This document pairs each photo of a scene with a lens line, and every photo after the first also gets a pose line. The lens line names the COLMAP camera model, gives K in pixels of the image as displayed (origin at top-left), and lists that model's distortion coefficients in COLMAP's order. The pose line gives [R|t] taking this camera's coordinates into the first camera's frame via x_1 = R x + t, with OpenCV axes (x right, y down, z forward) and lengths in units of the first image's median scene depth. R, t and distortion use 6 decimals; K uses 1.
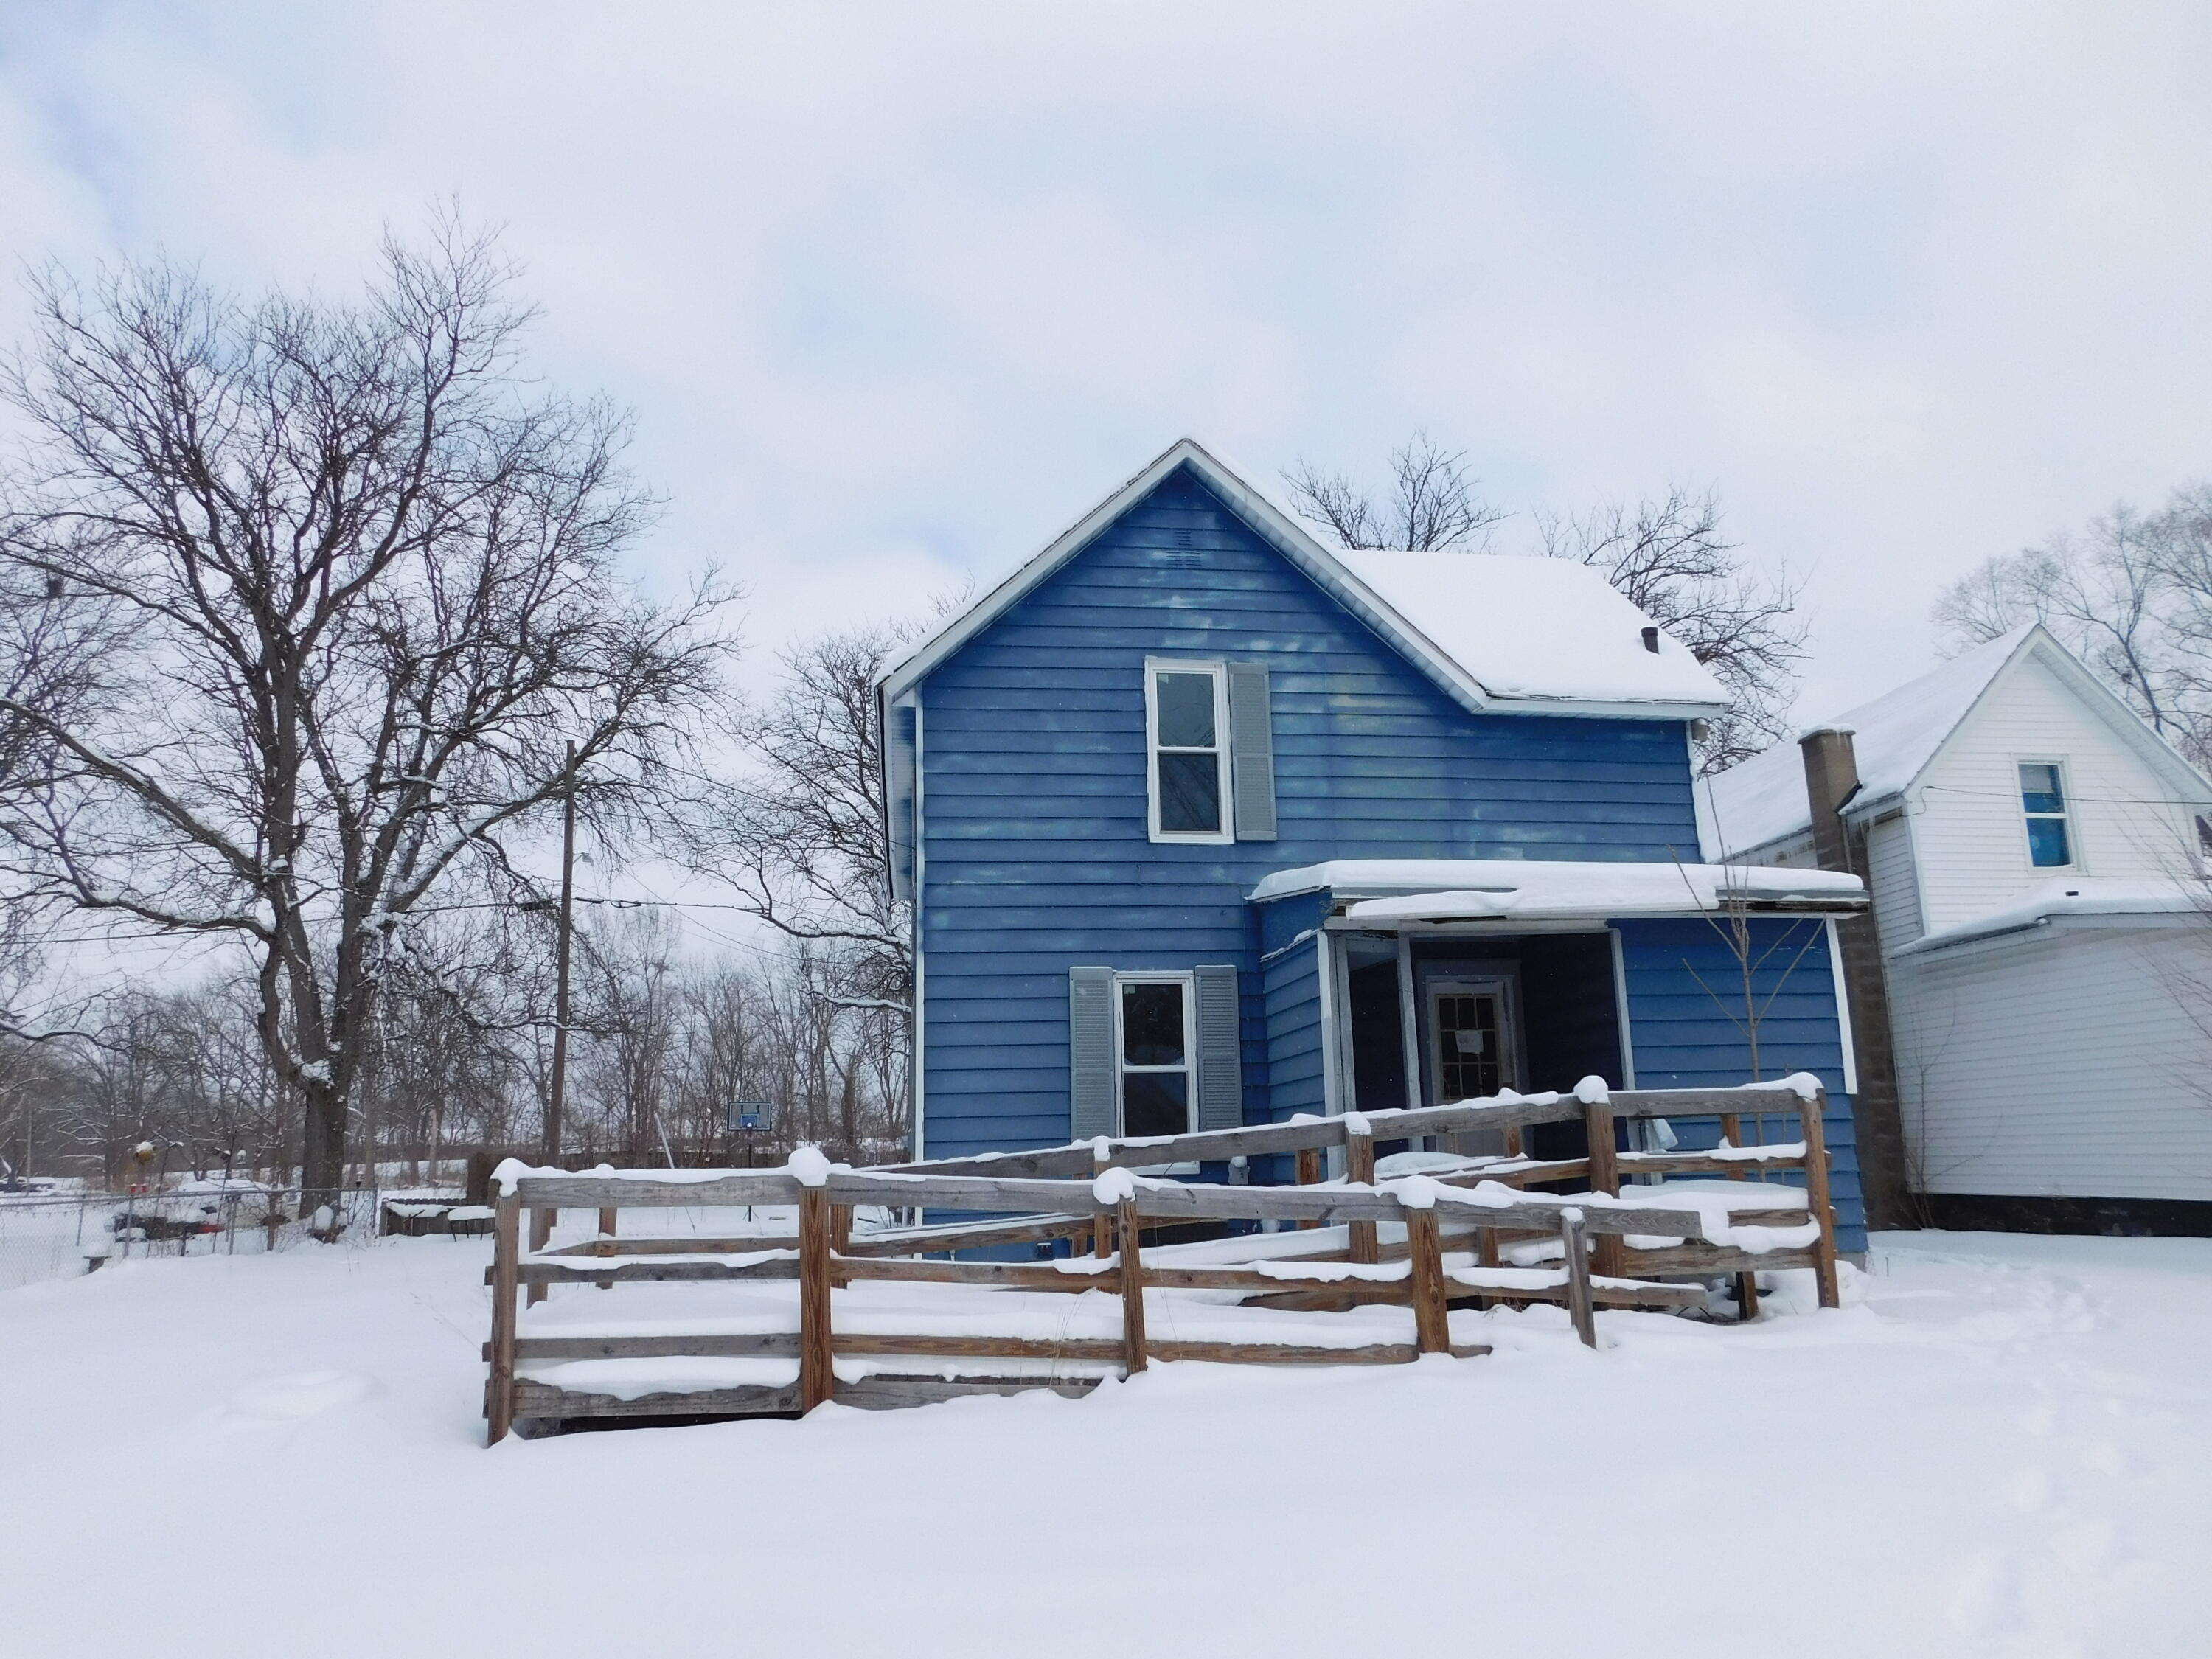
lens RADIAL K [[1480.8, 0, 1105.7], [0, 1480.8, 832.4], [0, 0, 1]] dist [-0.051166, 0.049642]
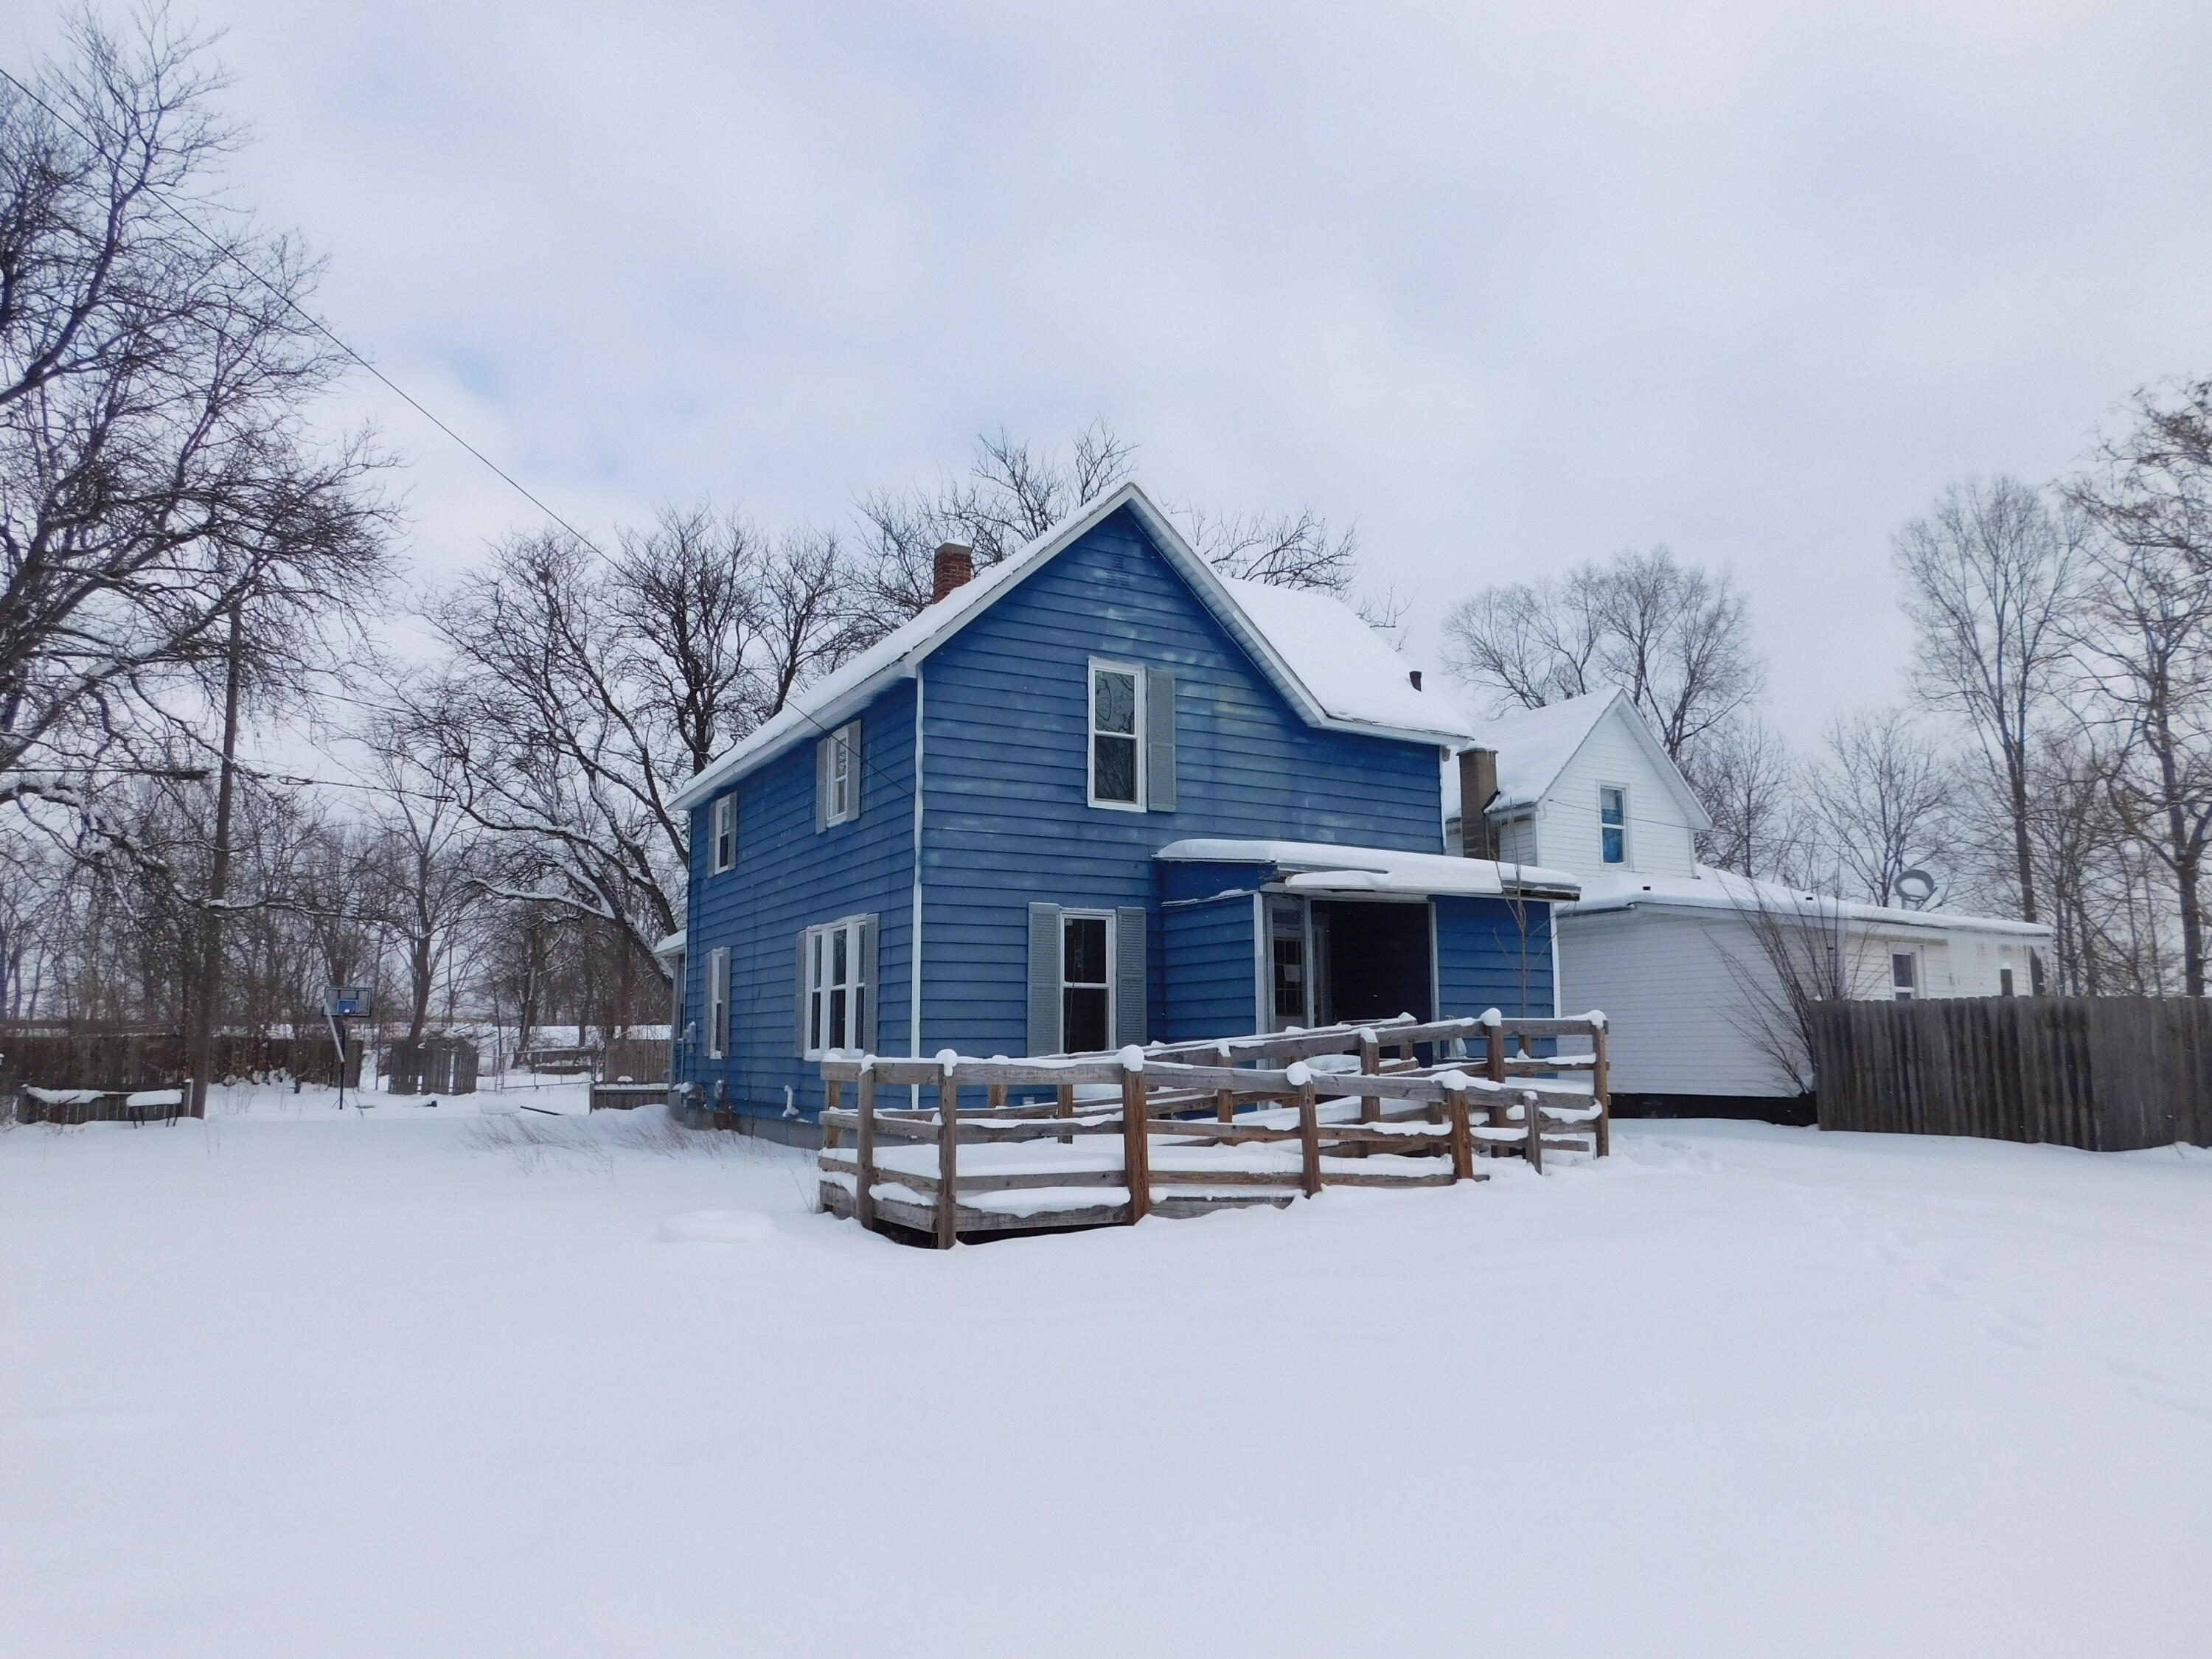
lens RADIAL K [[1480.8, 0, 1118.0], [0, 1480.8, 827.8], [0, 0, 1]] dist [-0.051166, 0.049642]
pose [[0.926940, 0.074543, 0.367730, -0.404314], [-0.097438, 0.994266, 0.044064, -0.033253], [-0.362336, -0.076675, 0.928888, -0.177614]]
